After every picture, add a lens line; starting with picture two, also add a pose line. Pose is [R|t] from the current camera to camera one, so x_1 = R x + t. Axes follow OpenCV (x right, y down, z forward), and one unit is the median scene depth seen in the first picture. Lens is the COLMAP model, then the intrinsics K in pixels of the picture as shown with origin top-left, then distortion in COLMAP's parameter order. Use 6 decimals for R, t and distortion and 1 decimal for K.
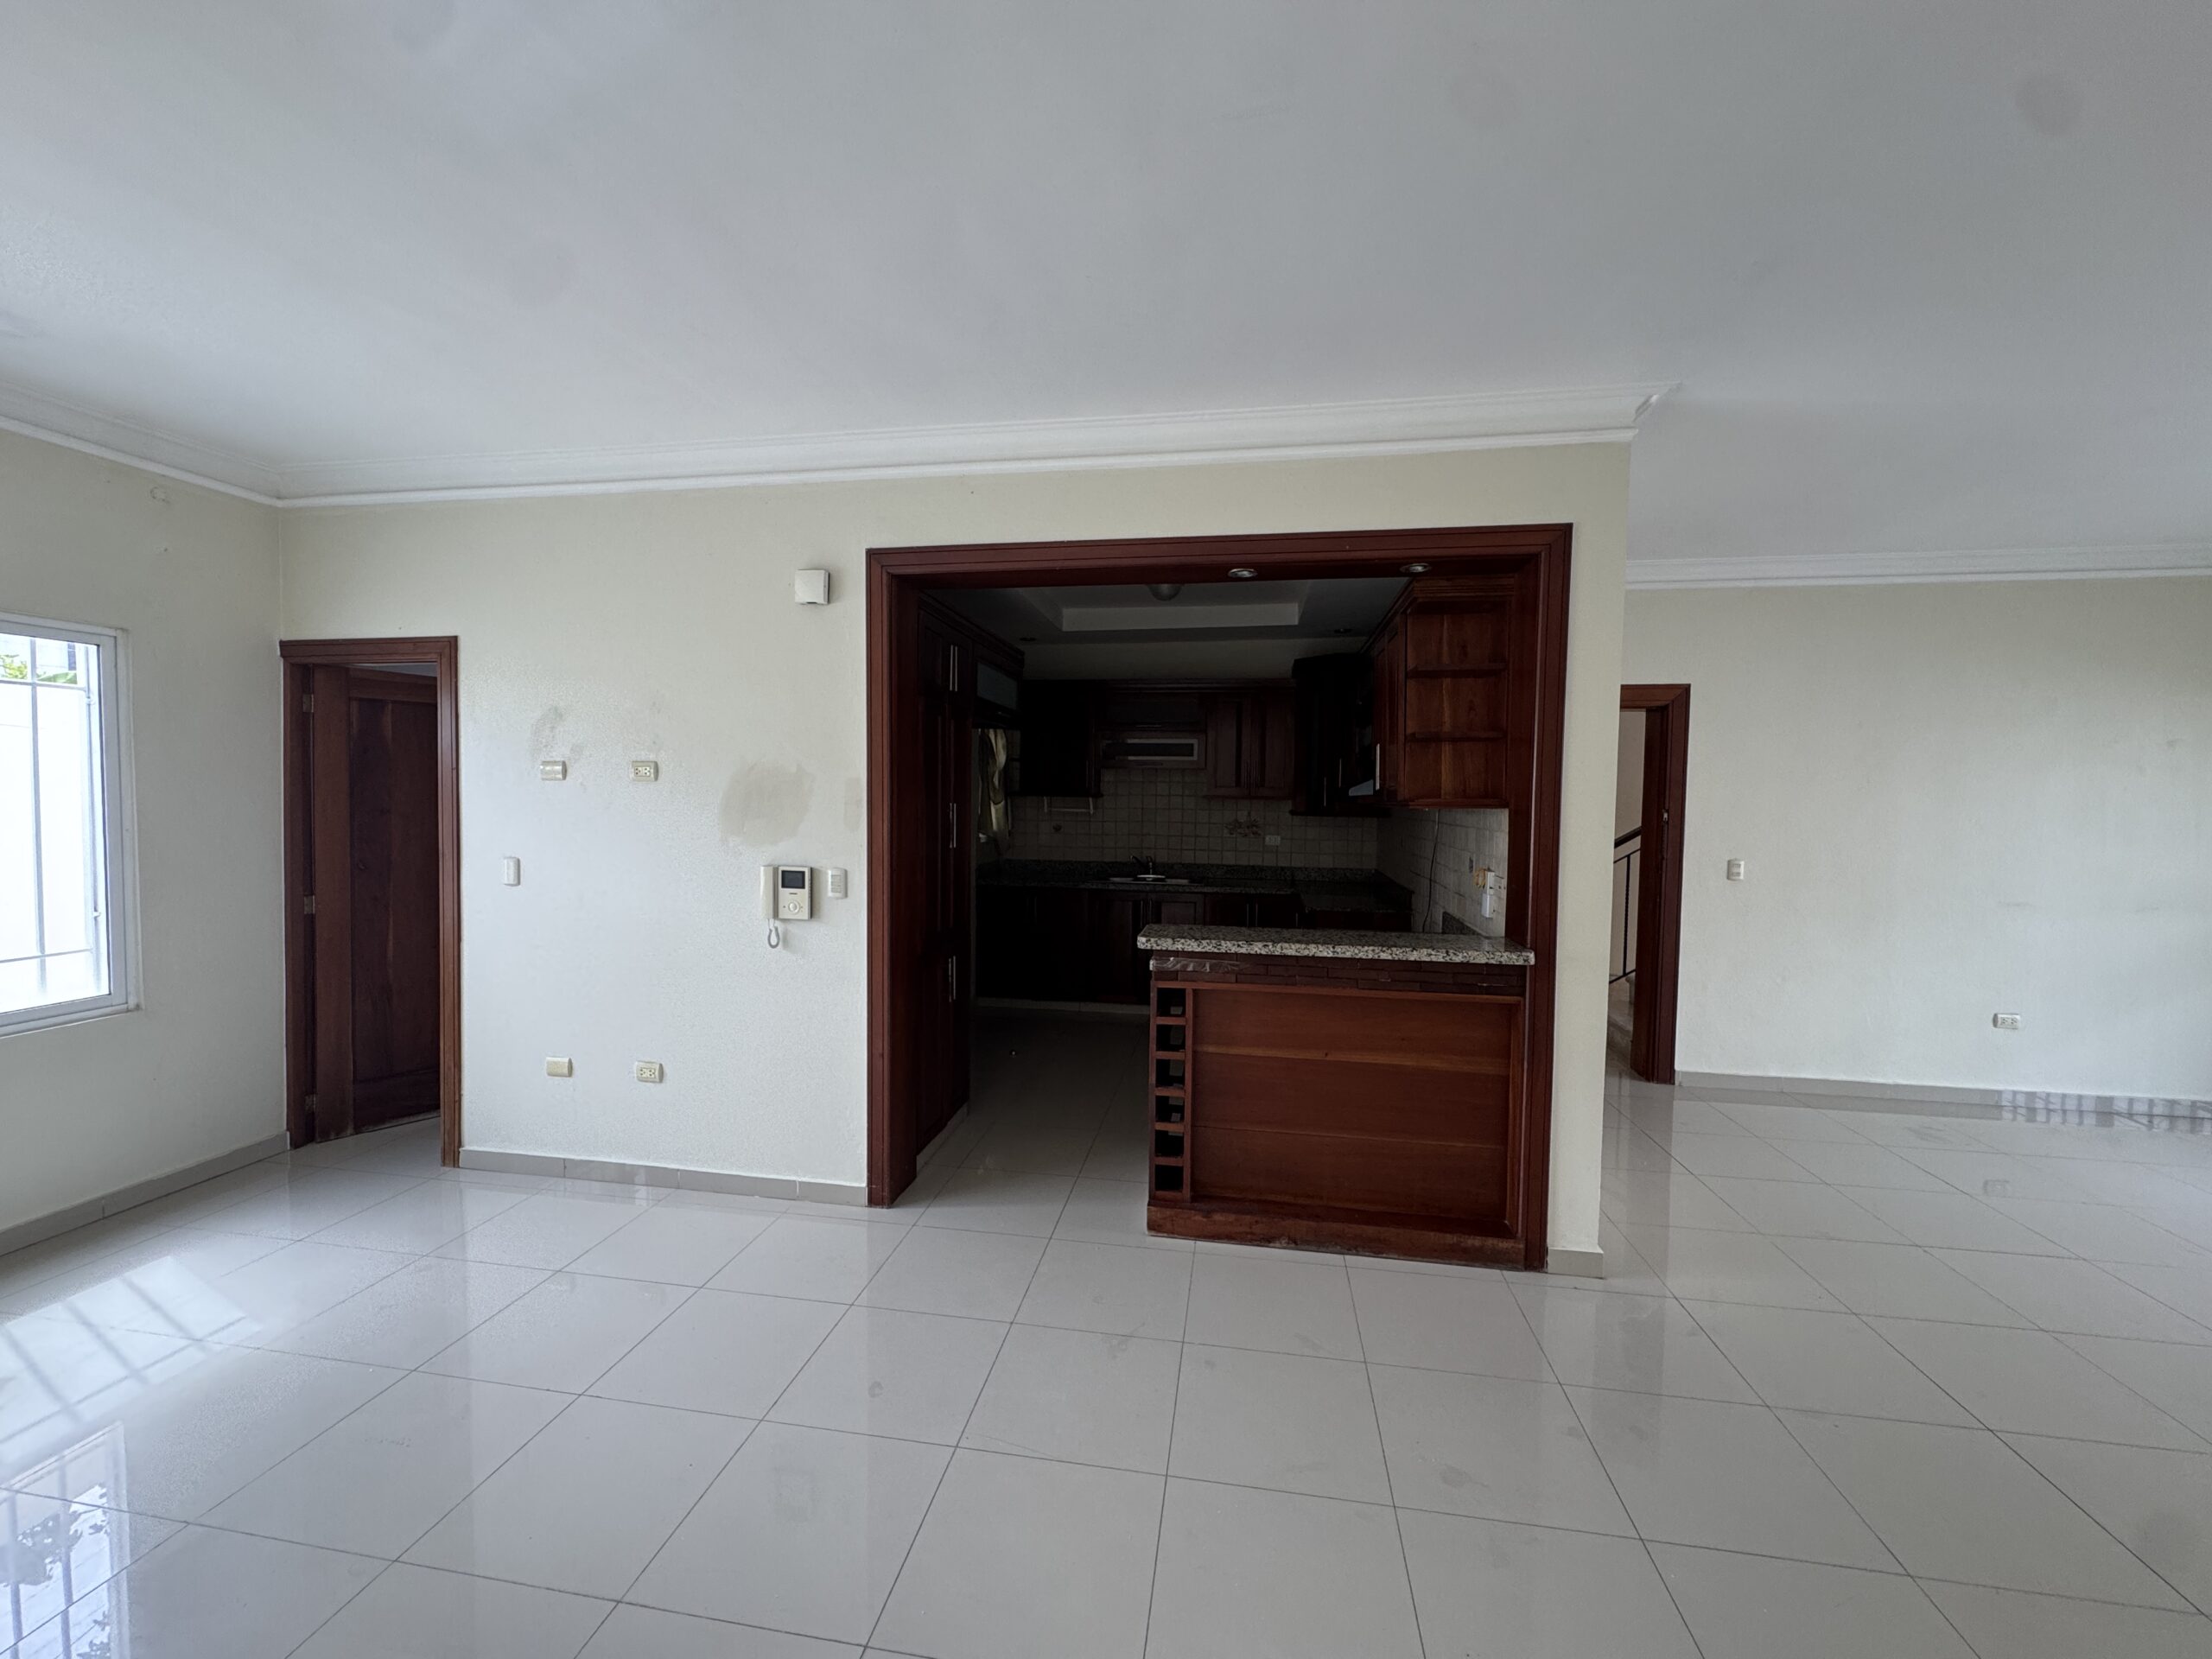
lens RADIAL K [[883.2, 0, 1104.6], [0, 883.2, 830.1], [0, 0, 1]] dist [-0.003944, 0.000091]
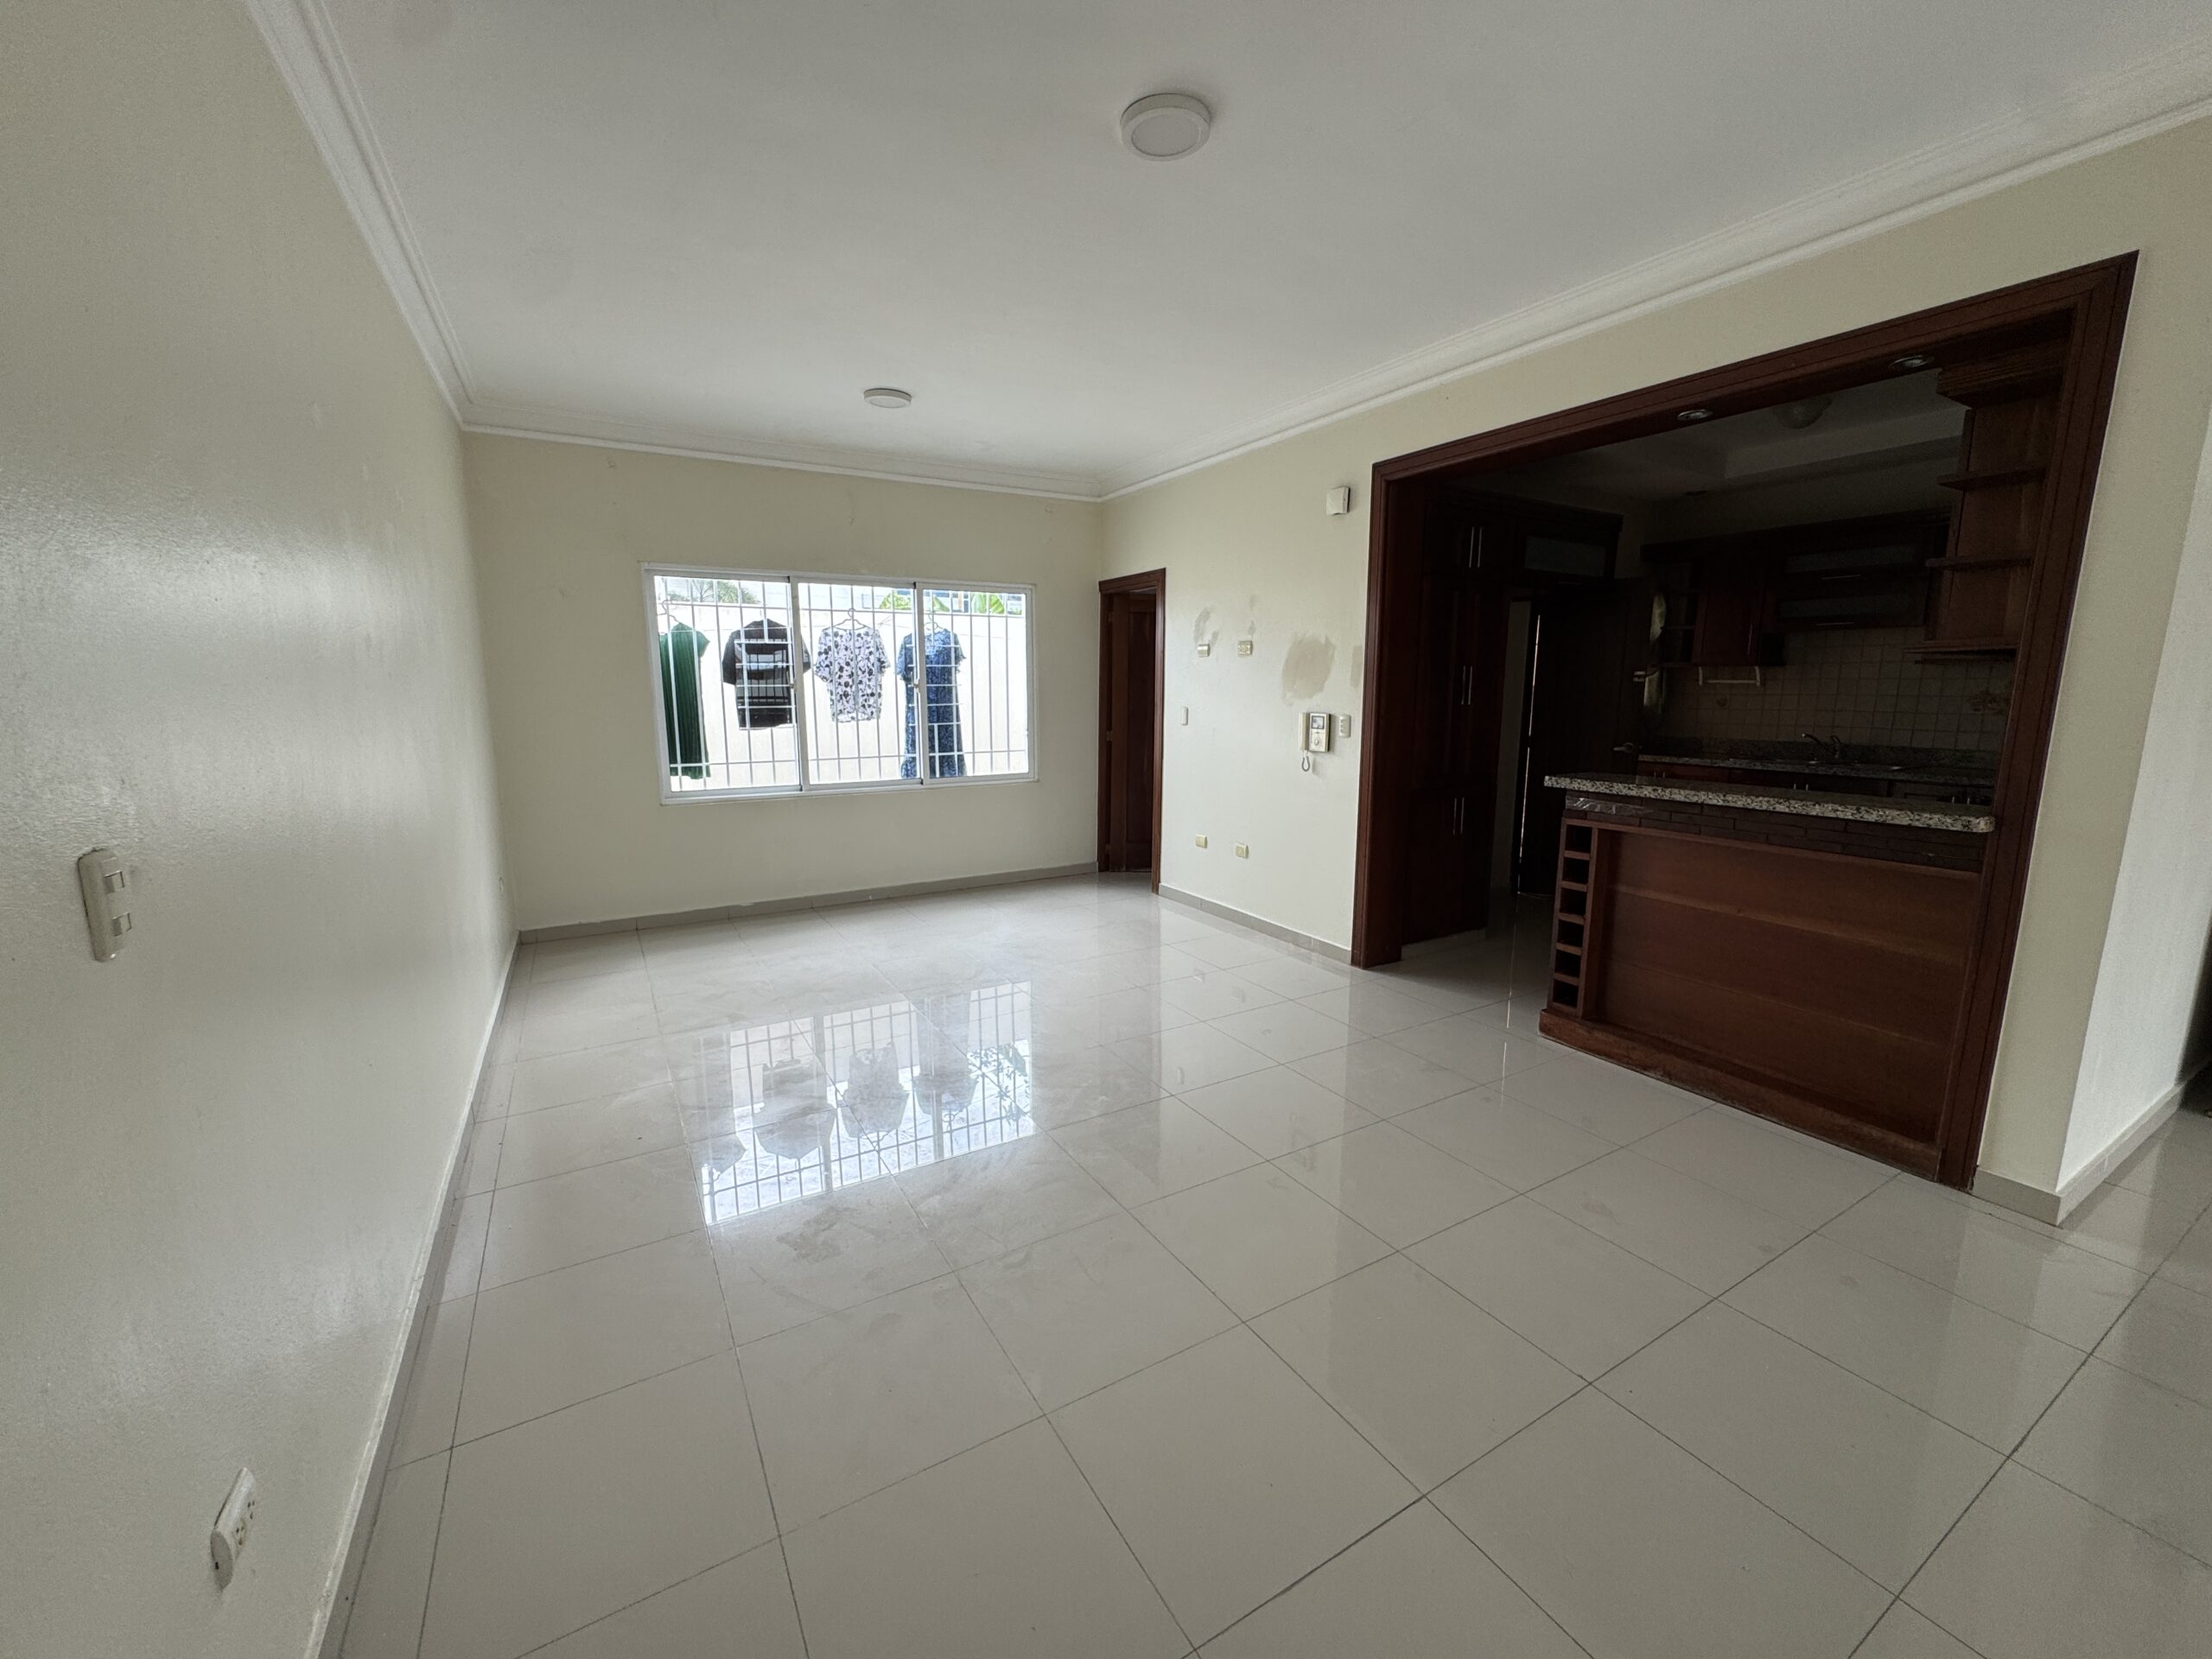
lens RADIAL K [[883.2, 0, 1104.6], [0, 883.2, 830.1], [0, 0, 1]] dist [-0.003944, 0.000091]
pose [[0.639272, 0.113410, -0.760572, 0.493946], [-0.022497, 0.991400, 0.128920, 0.051029], [0.768652, -0.065305, 0.636325, -0.146258]]
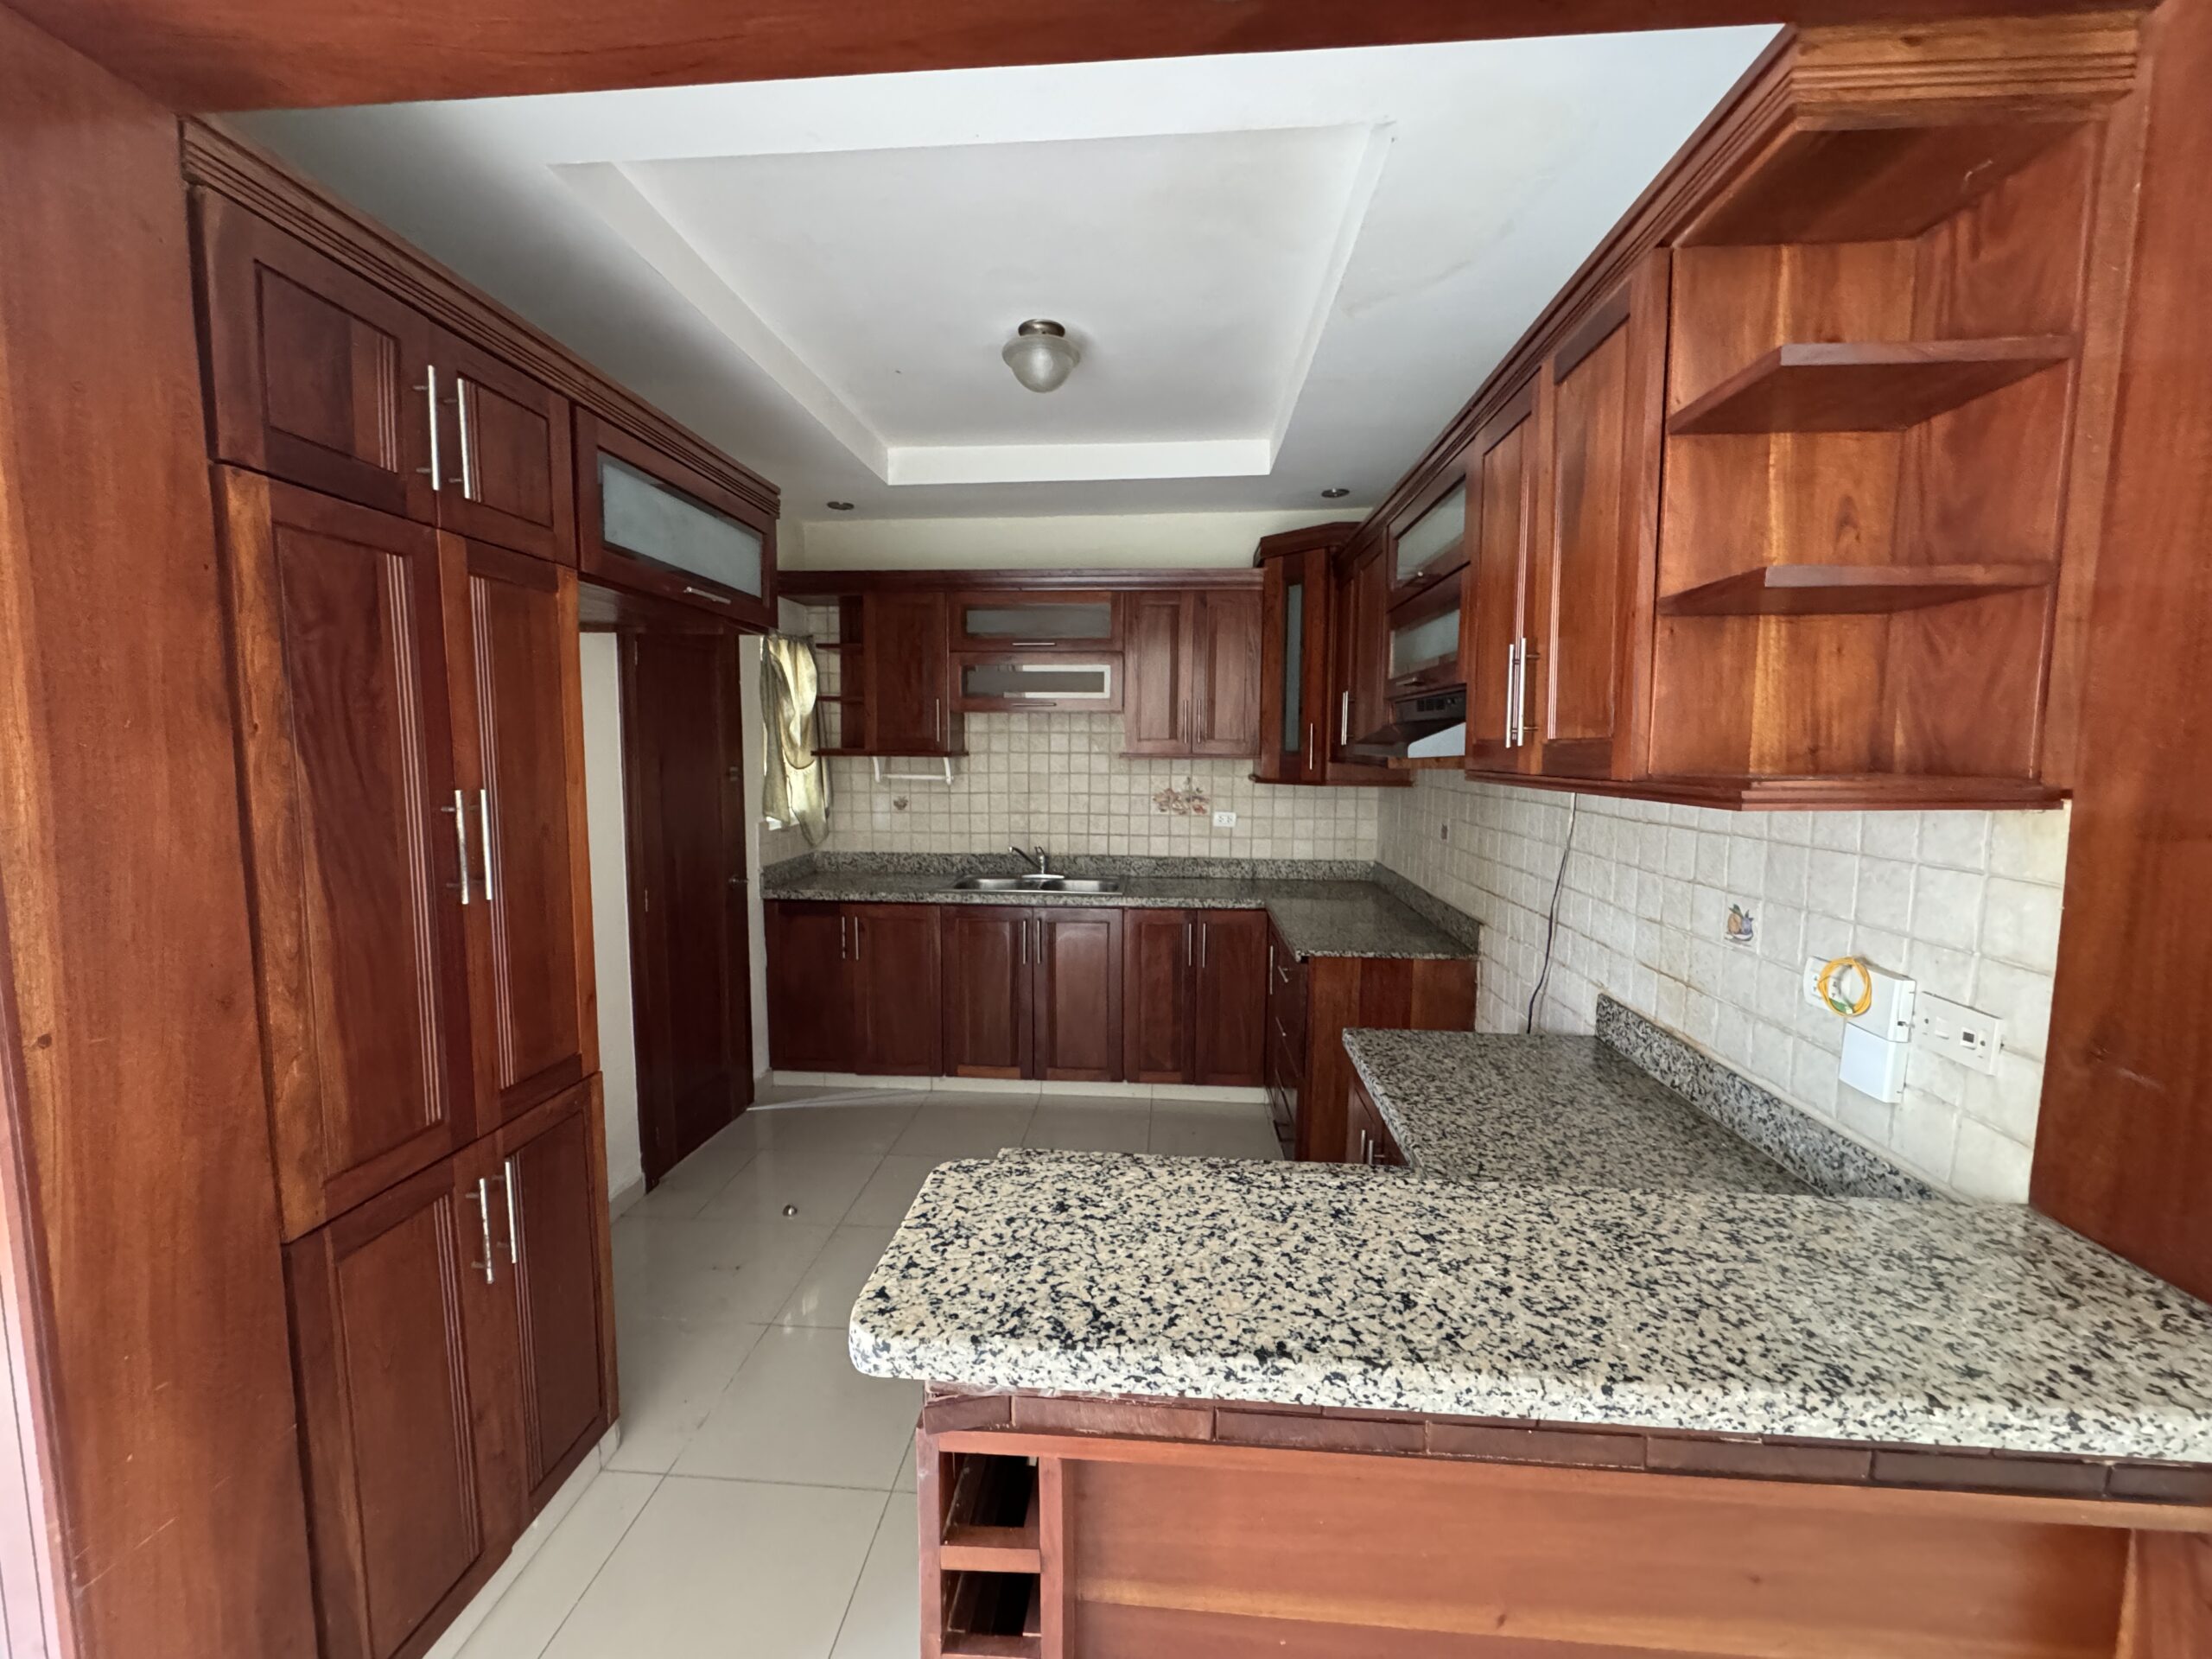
lens RADIAL K [[883.2, 0, 1104.6], [0, 883.2, 830.1], [0, 0, 1]] dist [-0.003944, 0.000091]
pose [[0.996325, -0.013857, 0.084520, 0.084852], [0.009235, 0.998453, 0.054834, -0.034798], [-0.085149, -0.053852, 0.994912, 0.666790]]
